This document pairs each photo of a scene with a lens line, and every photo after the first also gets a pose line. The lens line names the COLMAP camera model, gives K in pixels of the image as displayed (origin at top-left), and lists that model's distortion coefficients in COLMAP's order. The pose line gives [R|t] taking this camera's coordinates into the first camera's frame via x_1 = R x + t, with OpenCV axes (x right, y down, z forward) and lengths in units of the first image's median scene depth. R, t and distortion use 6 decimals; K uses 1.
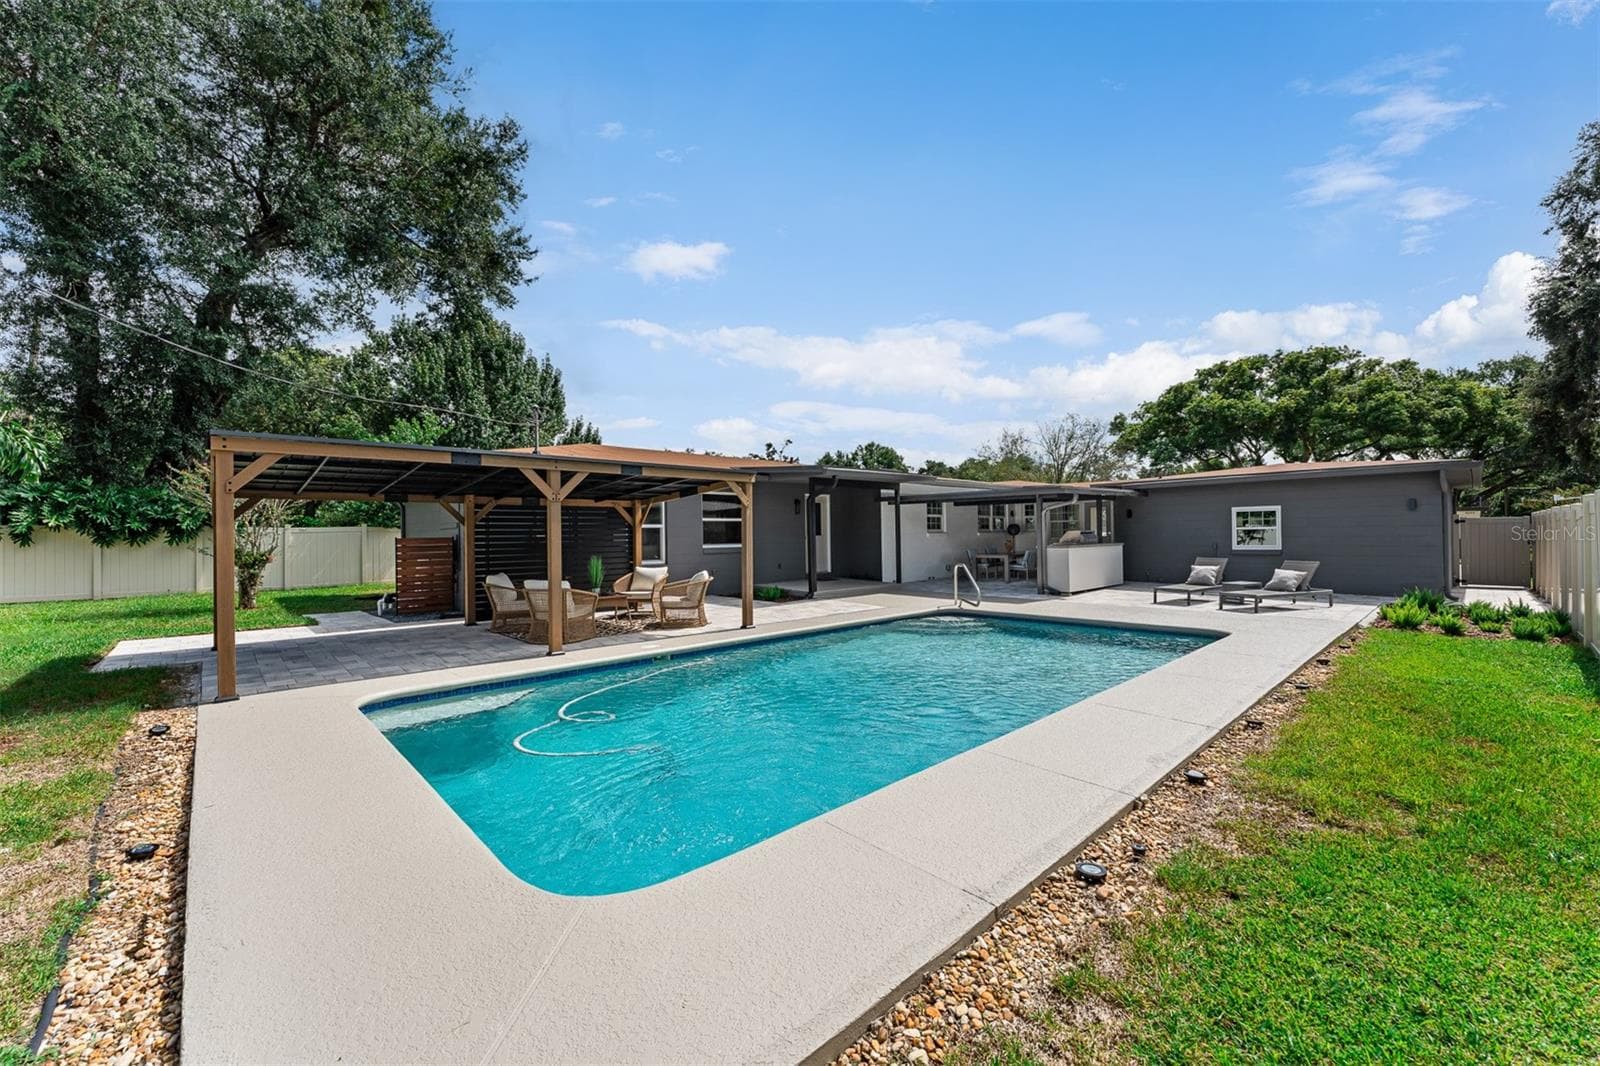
lens RADIAL K [[604.4, 0, 800.0], [0, 604.4, 533.0], [0, 0, 1]] dist [-0.000321, 0.000173]
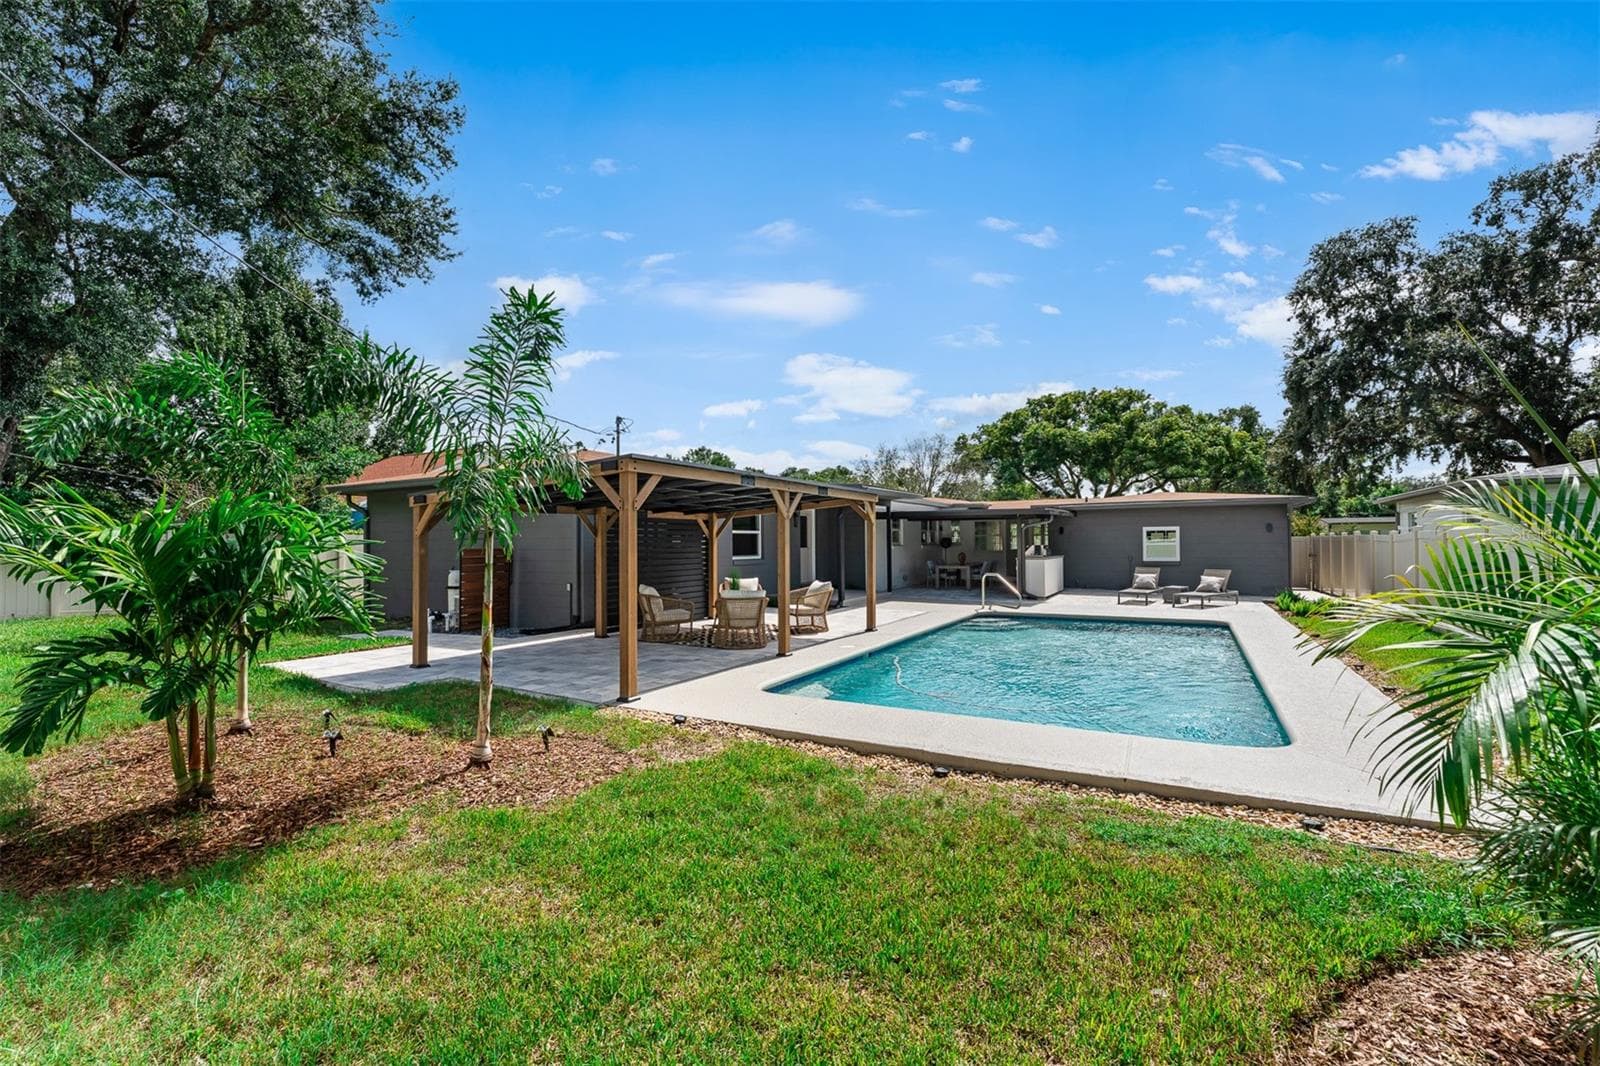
lens RADIAL K [[646.6, 0, 794.5], [0, 646.6, 536.2], [0, 0, 1]] dist [-0.000288, -0.000218]
pose [[0.958335, 0.010119, 0.285468, -0.133596], [-0.007166, 0.999909, -0.011386, -0.001222], [-0.285557, 0.008866, 0.958321, -0.025830]]
